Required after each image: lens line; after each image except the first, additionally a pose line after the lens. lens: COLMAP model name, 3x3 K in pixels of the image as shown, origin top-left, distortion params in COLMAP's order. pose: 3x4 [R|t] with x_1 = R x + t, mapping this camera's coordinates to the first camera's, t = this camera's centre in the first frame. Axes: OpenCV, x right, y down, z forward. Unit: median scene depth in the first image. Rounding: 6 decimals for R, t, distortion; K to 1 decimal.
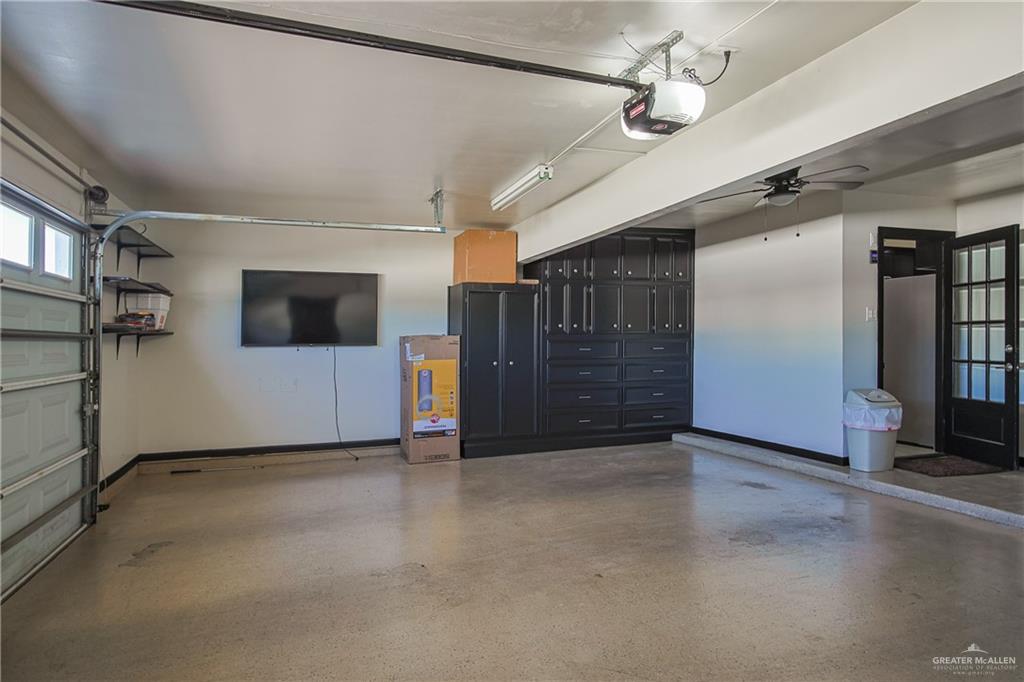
lens RADIAL K [[605.2, 0, 516.7], [0, 605.2, 342.7], [0, 0, 1]] dist [-0.005306, -0.000050]
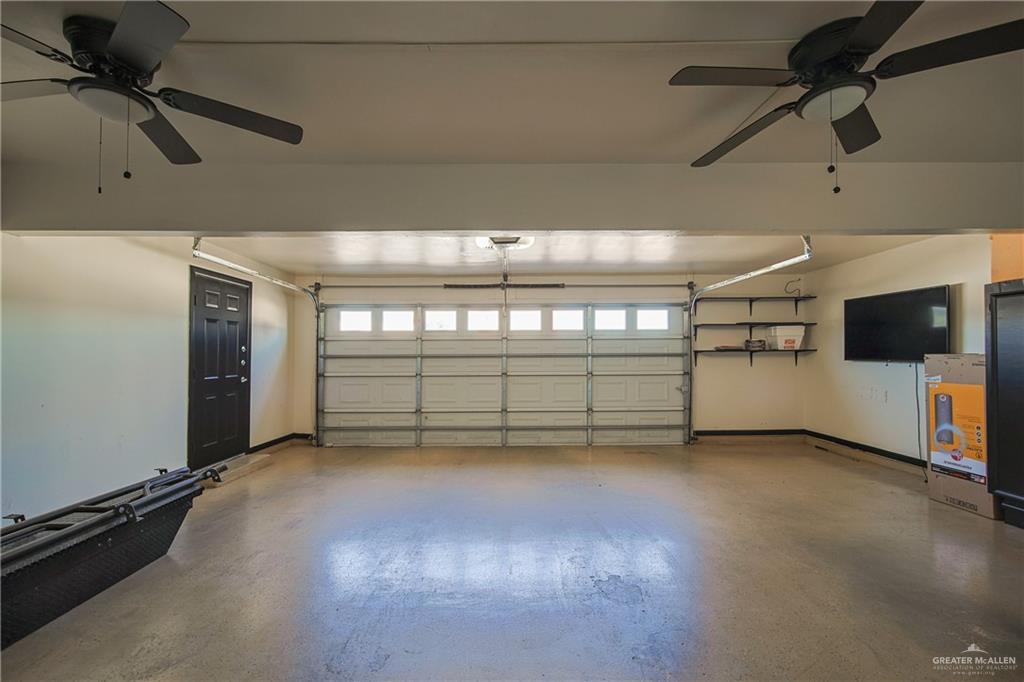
lens RADIAL K [[449.3, 0, 516.5], [0, 449.3, 342.4], [0, 0, 1]] dist [-0.000765, 0.000110]
pose [[-0.339616, -0.010819, -0.940502, 0.644299], [0.007038, 0.999877, -0.014043, -0.022875], [0.940538, -0.011388, -0.339498, 0.651477]]
